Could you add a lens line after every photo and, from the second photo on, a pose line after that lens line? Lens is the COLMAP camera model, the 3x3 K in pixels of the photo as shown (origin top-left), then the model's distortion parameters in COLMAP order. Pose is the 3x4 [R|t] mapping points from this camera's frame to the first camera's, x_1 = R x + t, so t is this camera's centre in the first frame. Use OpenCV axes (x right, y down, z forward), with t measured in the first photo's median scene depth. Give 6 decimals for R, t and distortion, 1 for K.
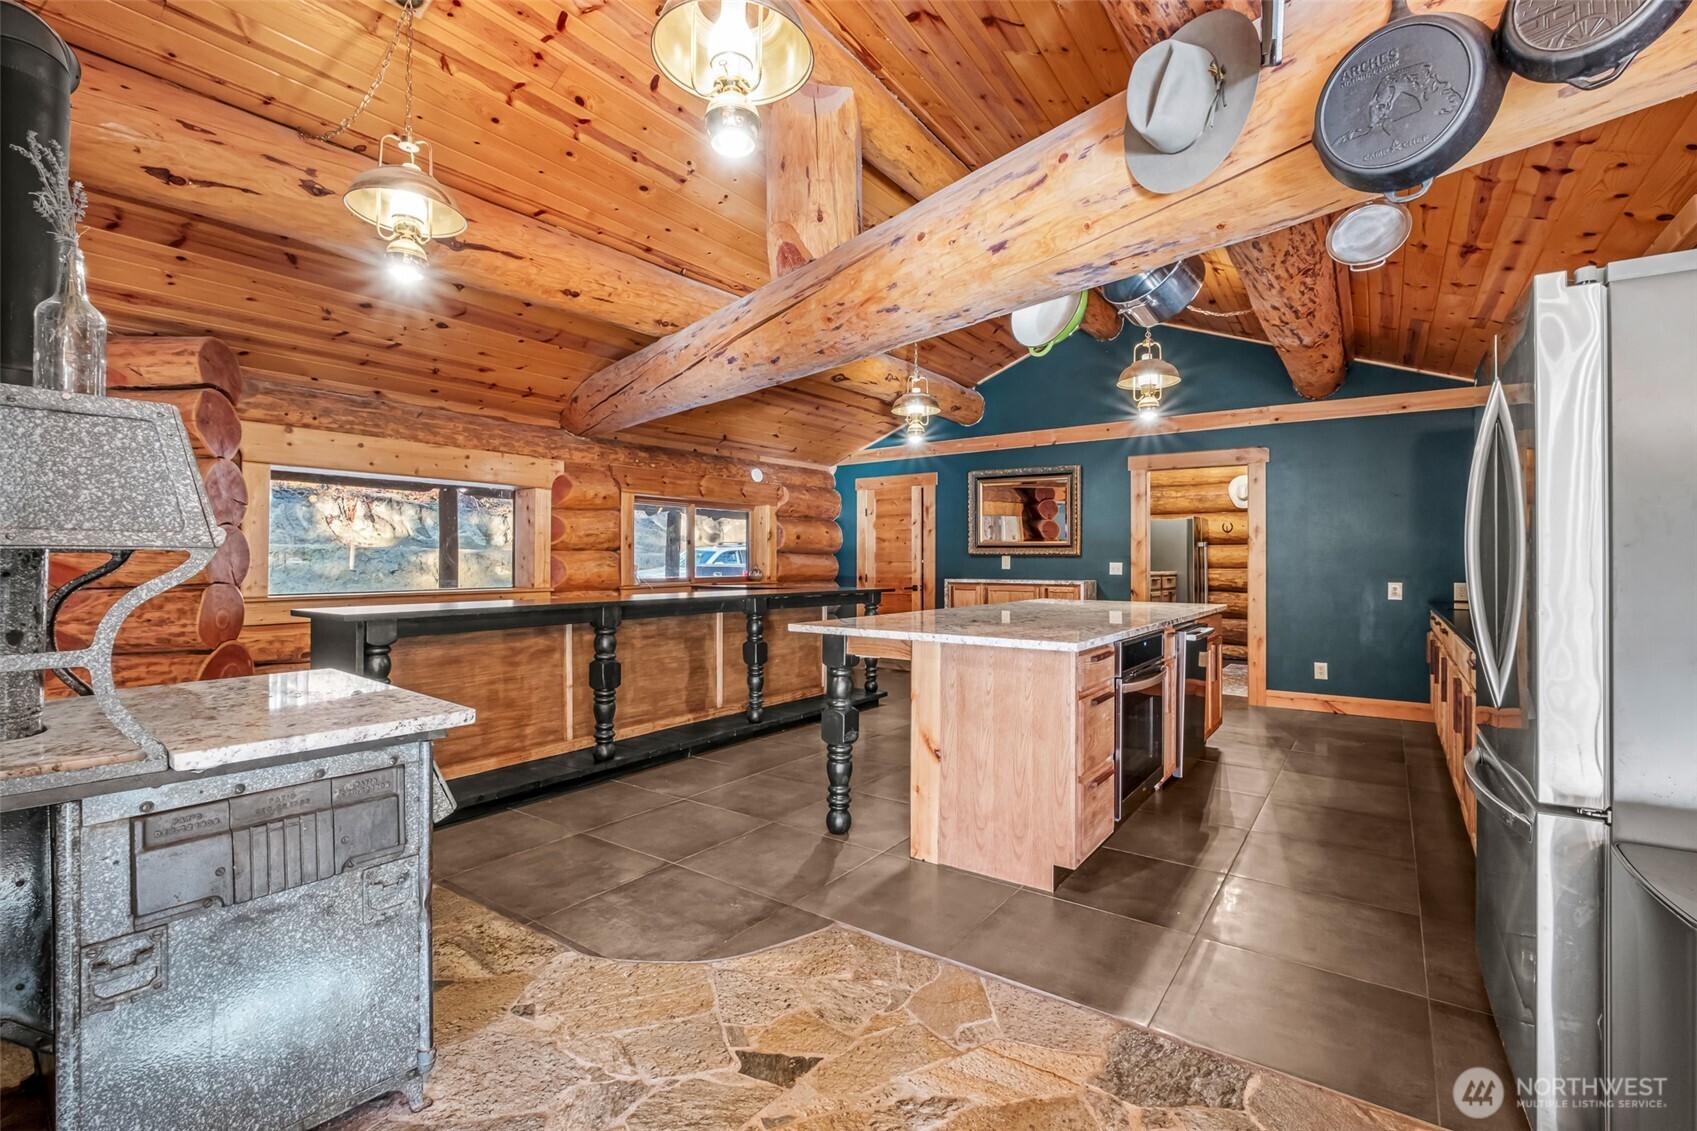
lens RADIAL K [[754.8, 0, 835.9], [0, 754.8, 553.2], [0, 0, 1]] dist [-0.005894, 0.000684]
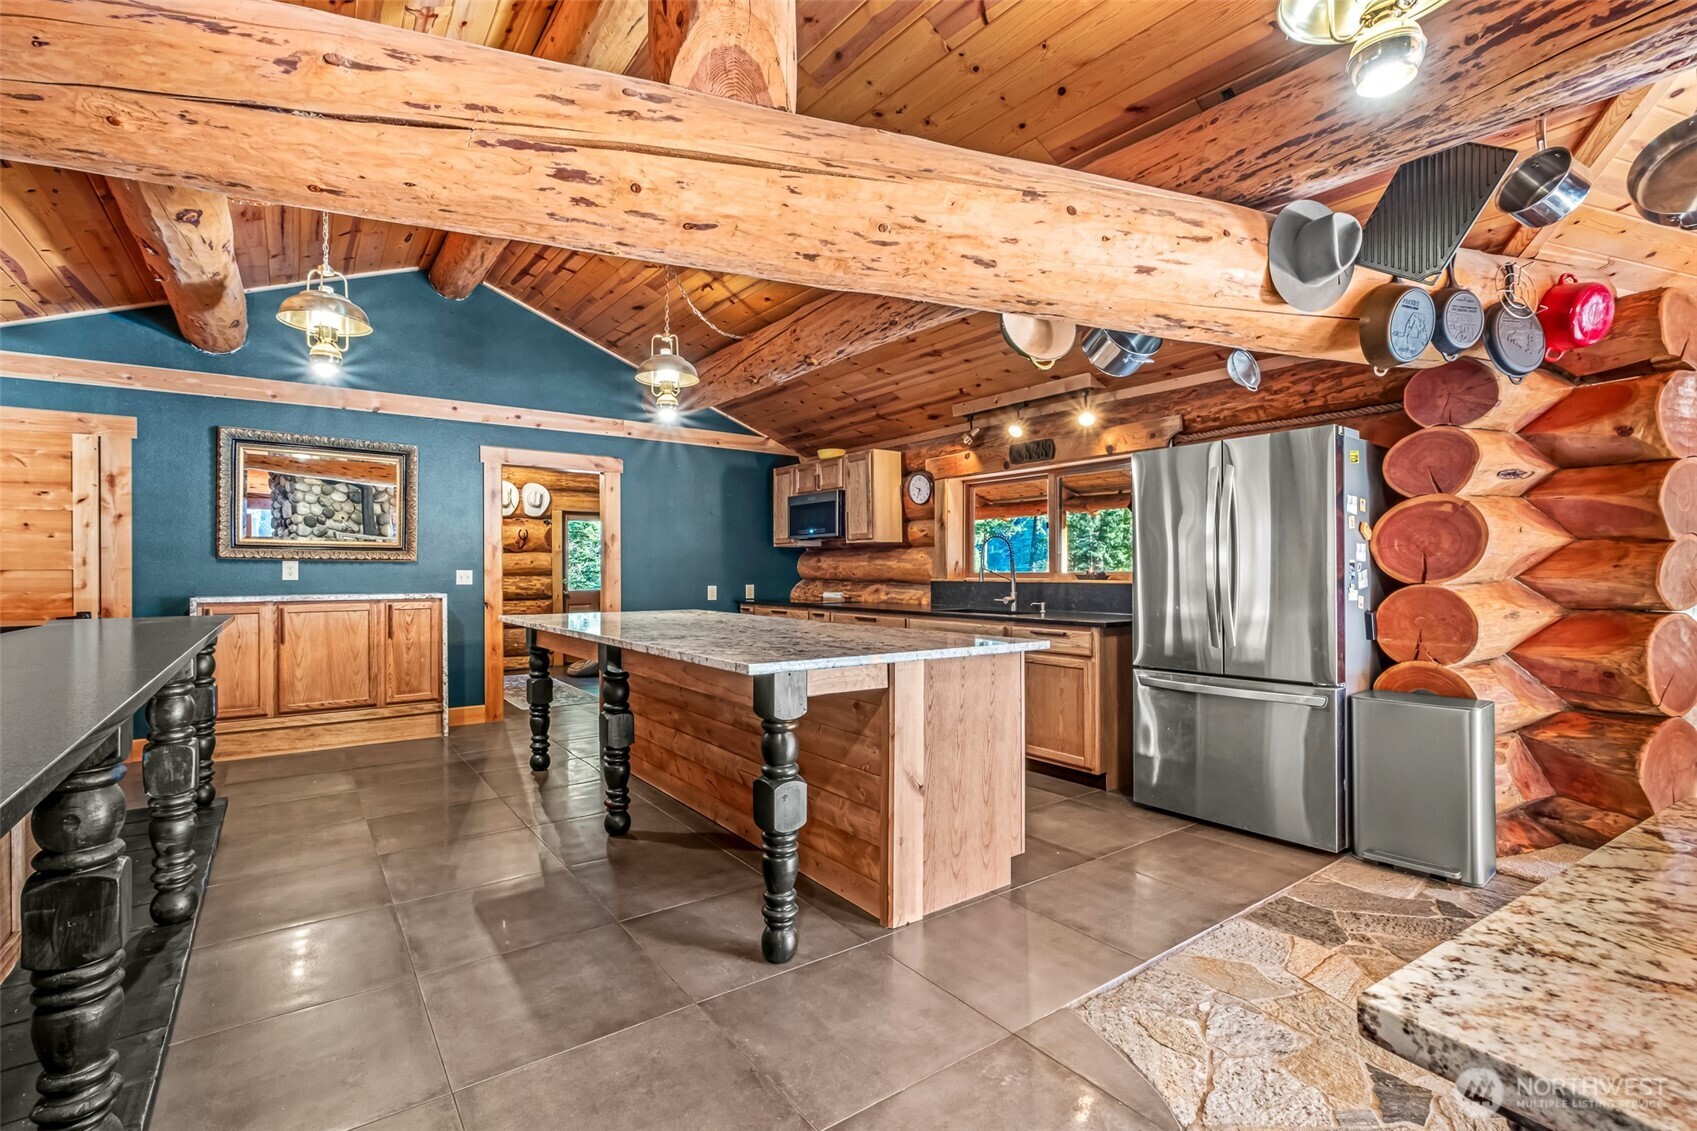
lens RADIAL K [[754.8, 0, 864.7], [0, 754.8, 566.5], [0, 0, 1]] dist [-0.005894, 0.000684]
pose [[0.307635, 0.004500, 0.951494, -0.413930], [-0.008737, 0.999960, -0.001905, 0.008538], [-0.951464, -0.007727, 0.307662, 0.472170]]
